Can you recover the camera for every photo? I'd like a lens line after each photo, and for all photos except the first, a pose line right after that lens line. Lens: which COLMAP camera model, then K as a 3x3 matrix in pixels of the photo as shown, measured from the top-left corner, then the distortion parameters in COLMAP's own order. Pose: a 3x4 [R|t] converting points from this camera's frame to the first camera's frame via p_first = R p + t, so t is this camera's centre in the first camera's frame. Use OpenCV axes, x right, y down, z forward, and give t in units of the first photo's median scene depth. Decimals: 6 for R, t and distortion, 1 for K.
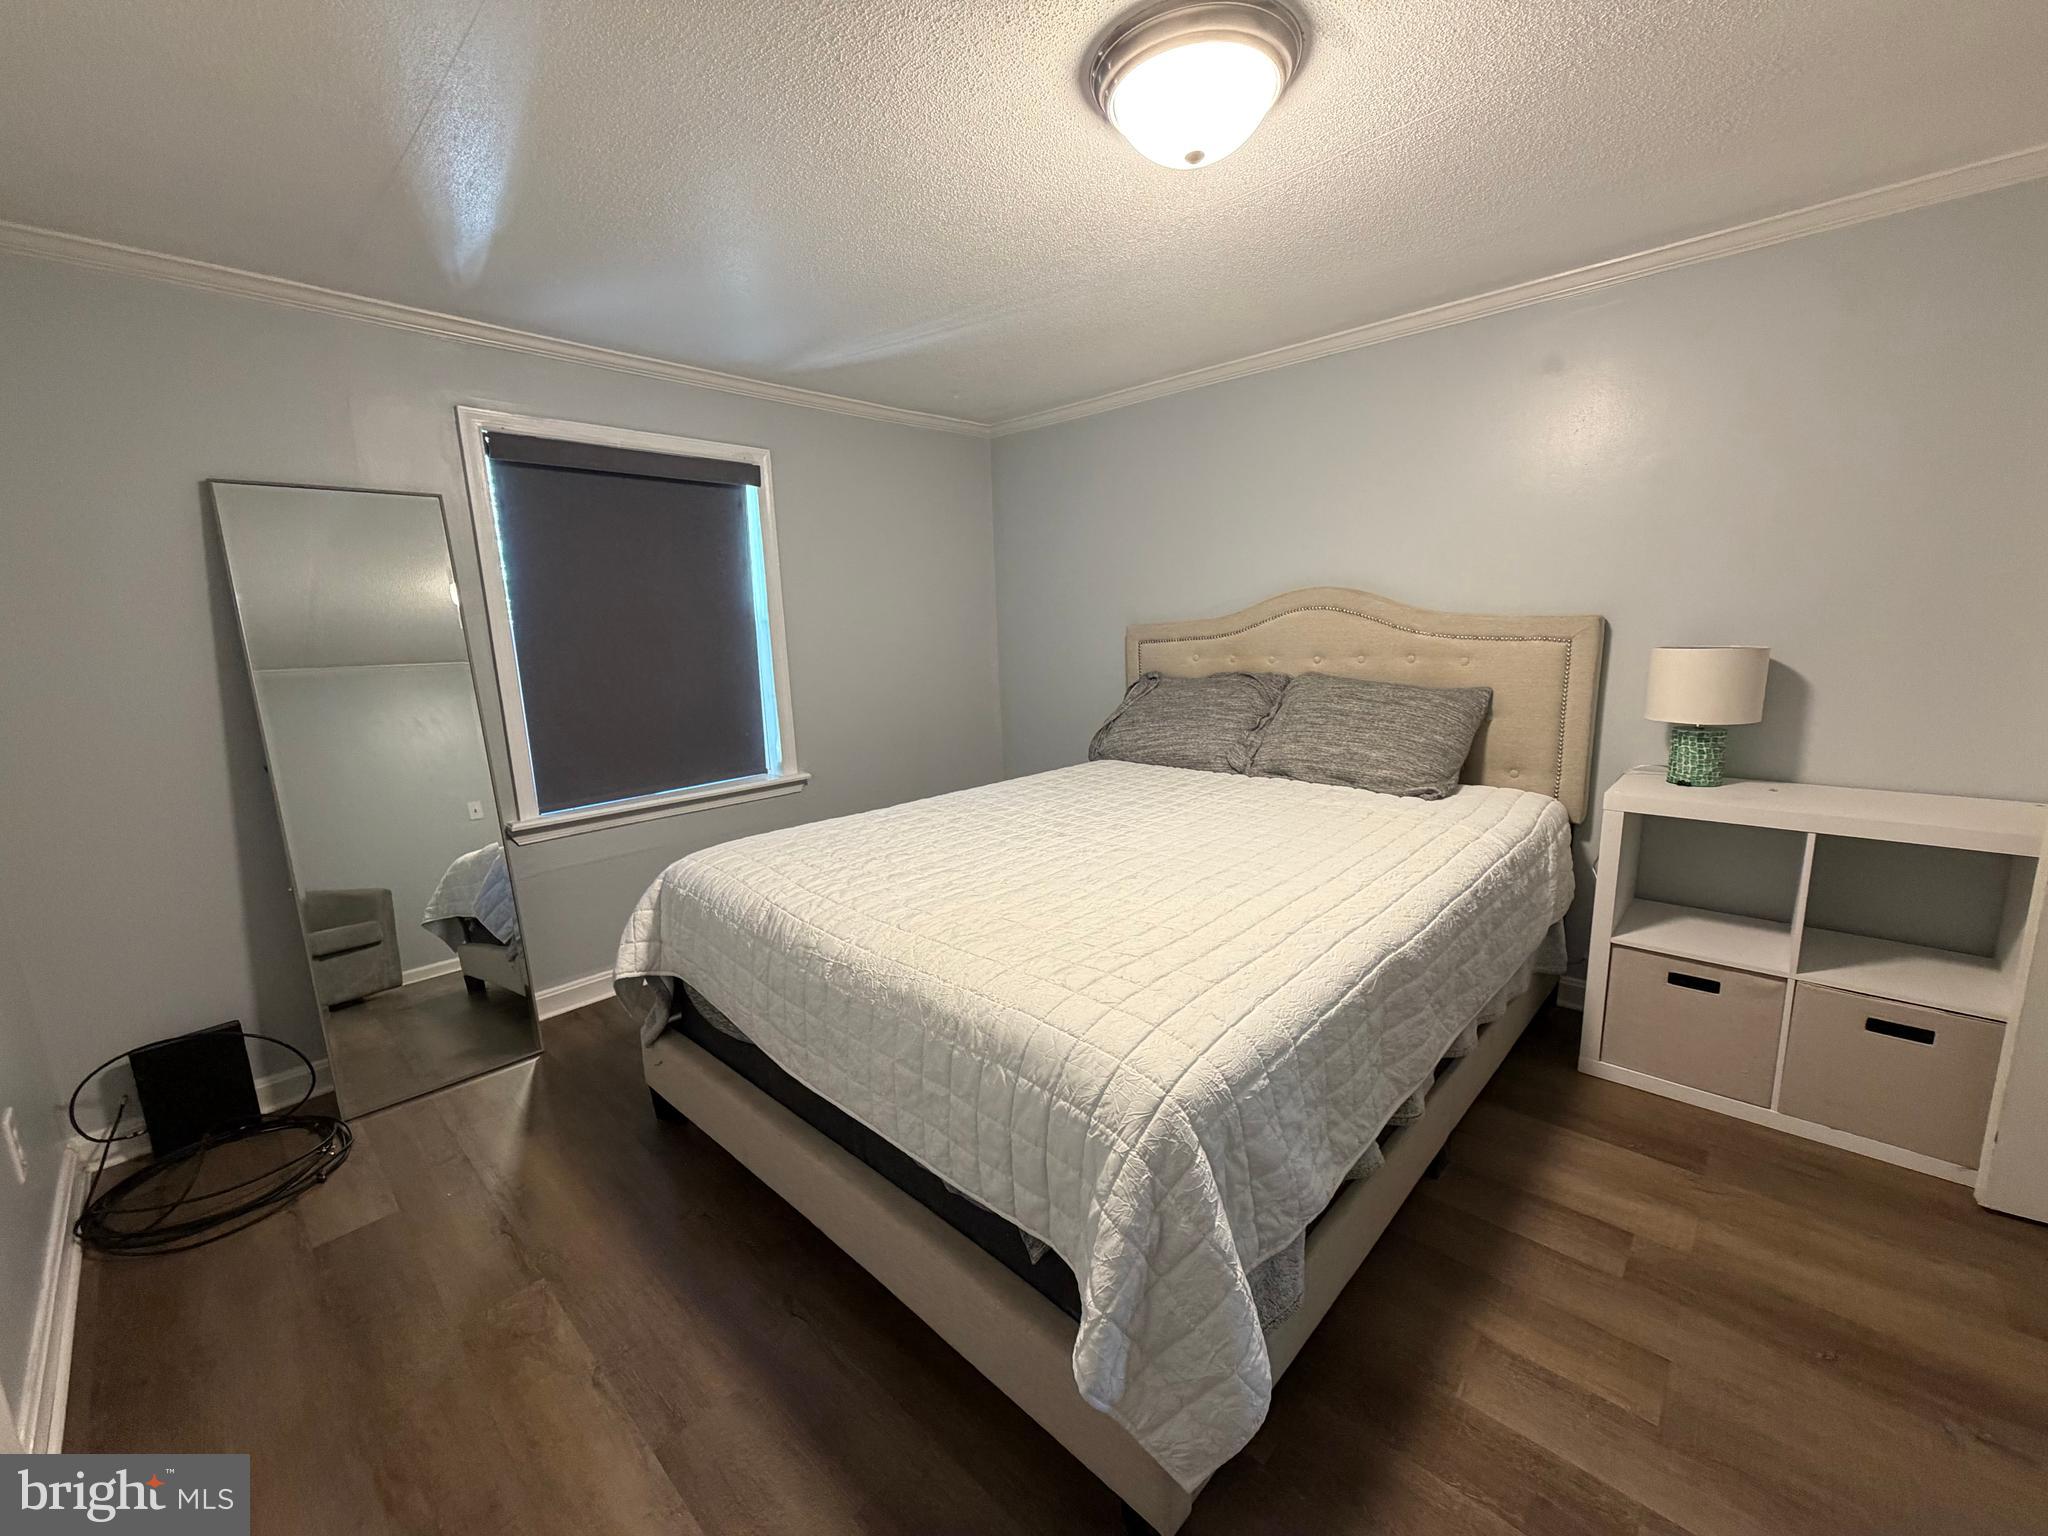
lens RADIAL K [[818.3, 0, 1031.8], [0, 818.3, 769.4], [0, 0, 1]] dist [0.000752, -0.000183]
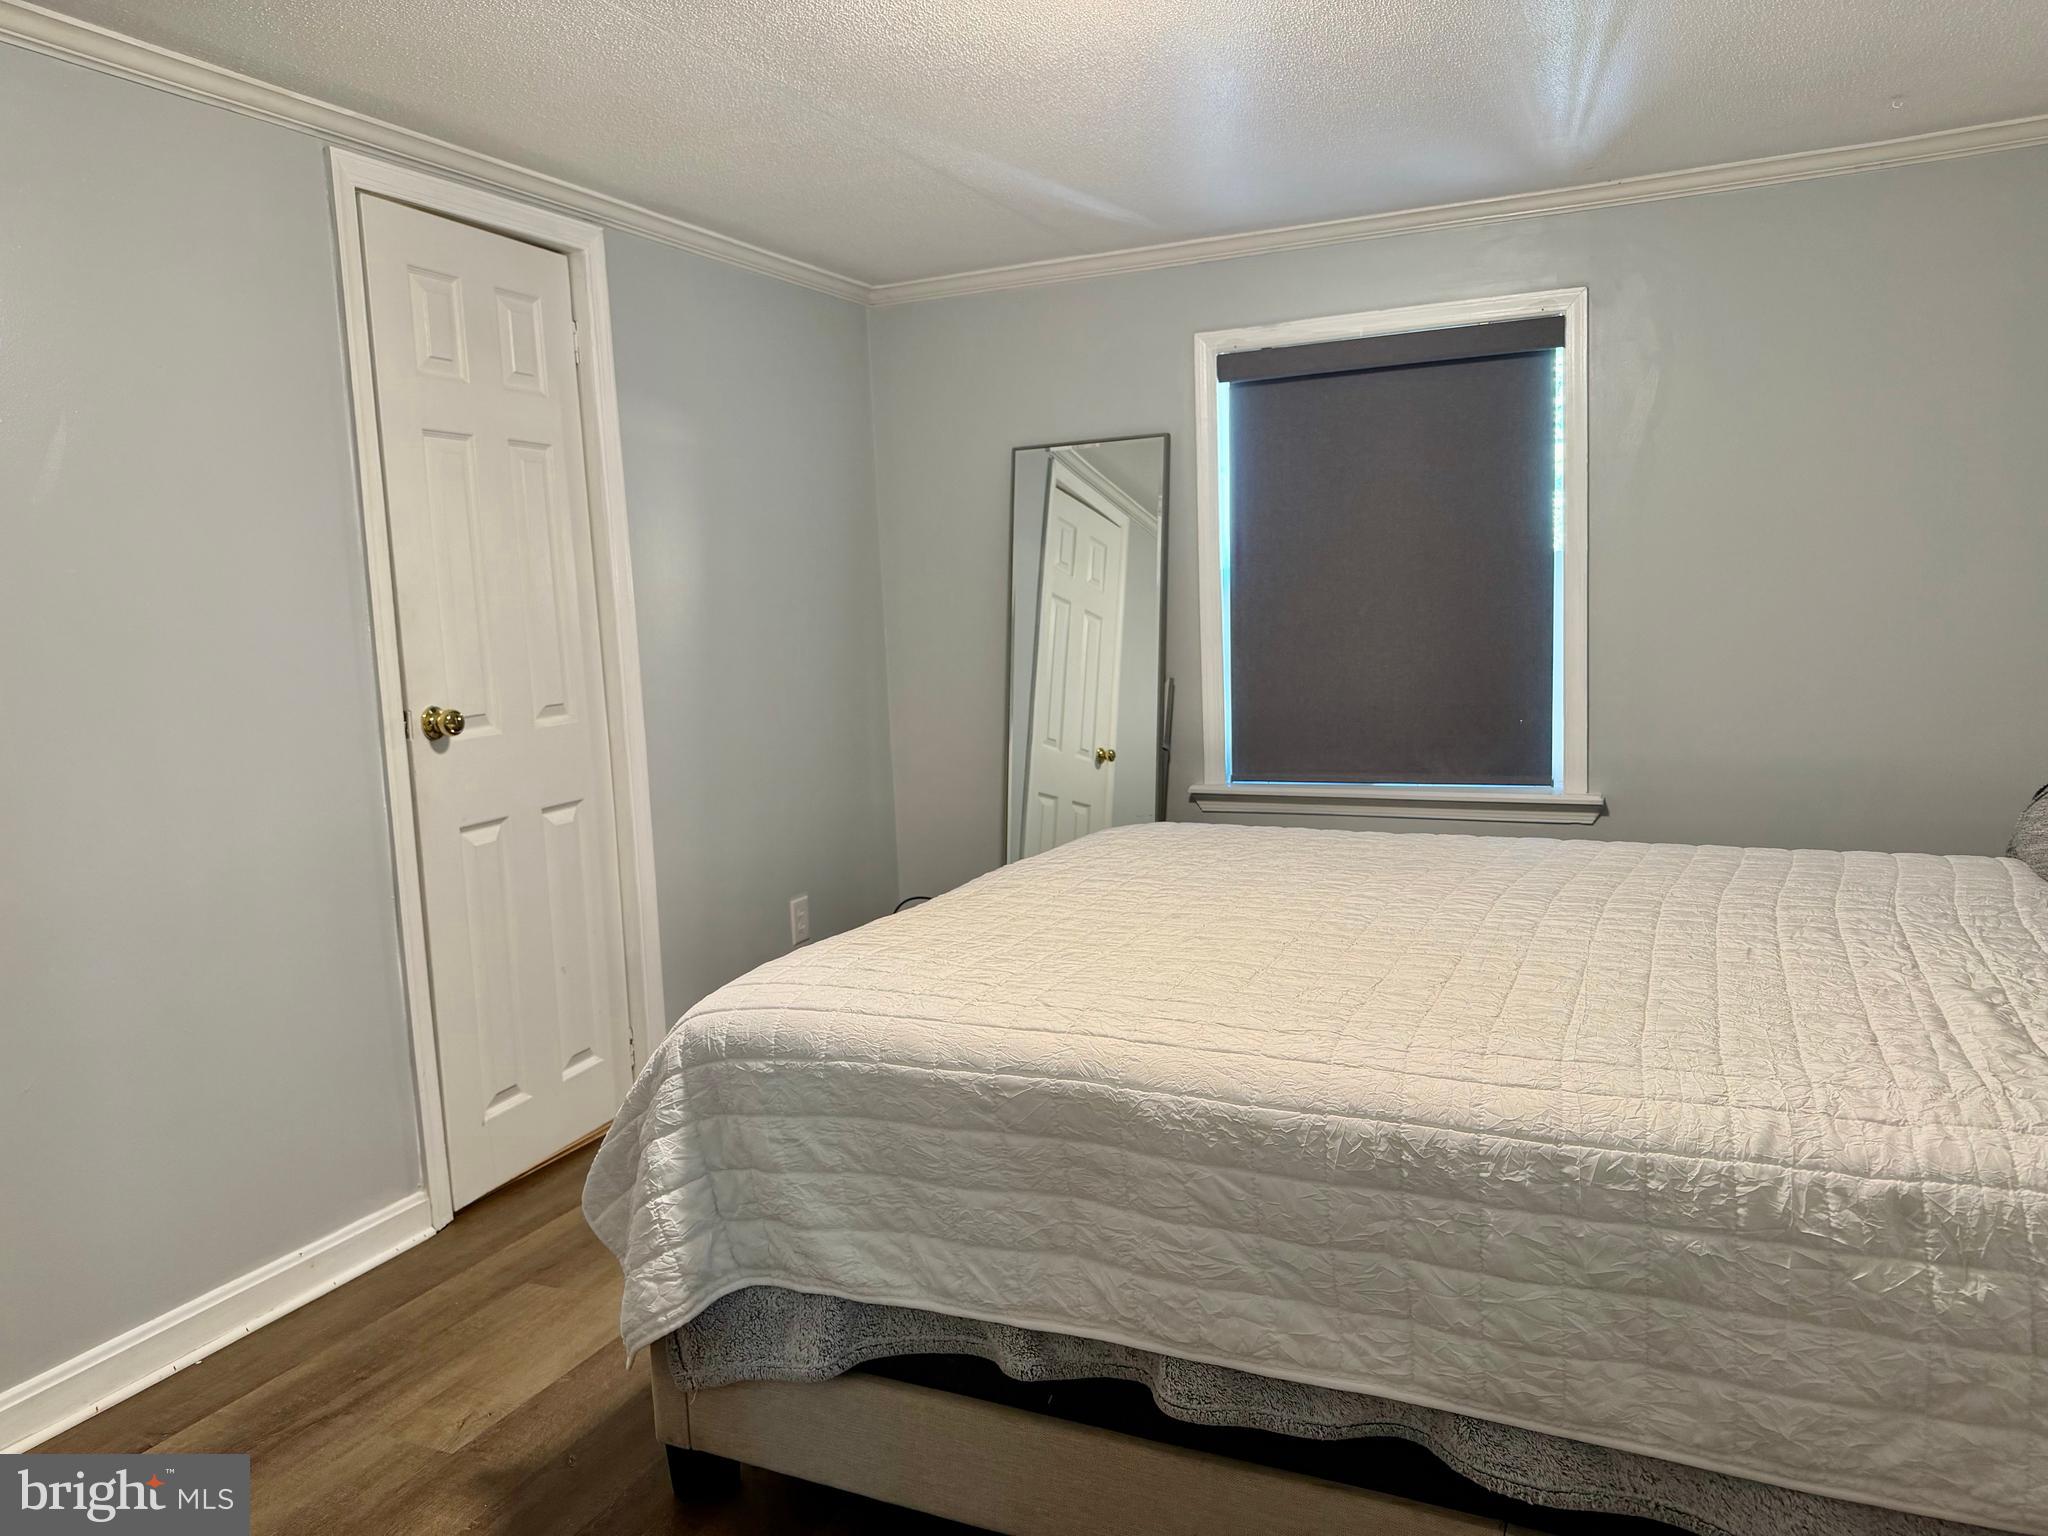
lens RADIAL K [[1455.5, 0, 1026.0], [0, 1455.5, 766.5], [0, 0, 1]] dist [0.007272, -0.000837]
pose [[0.281030, 0.120864, -0.952058, 0.757802], [-0.148567, 0.985558, 0.081263, -0.048618], [0.948130, 0.118607, 0.294928, 0.310575]]
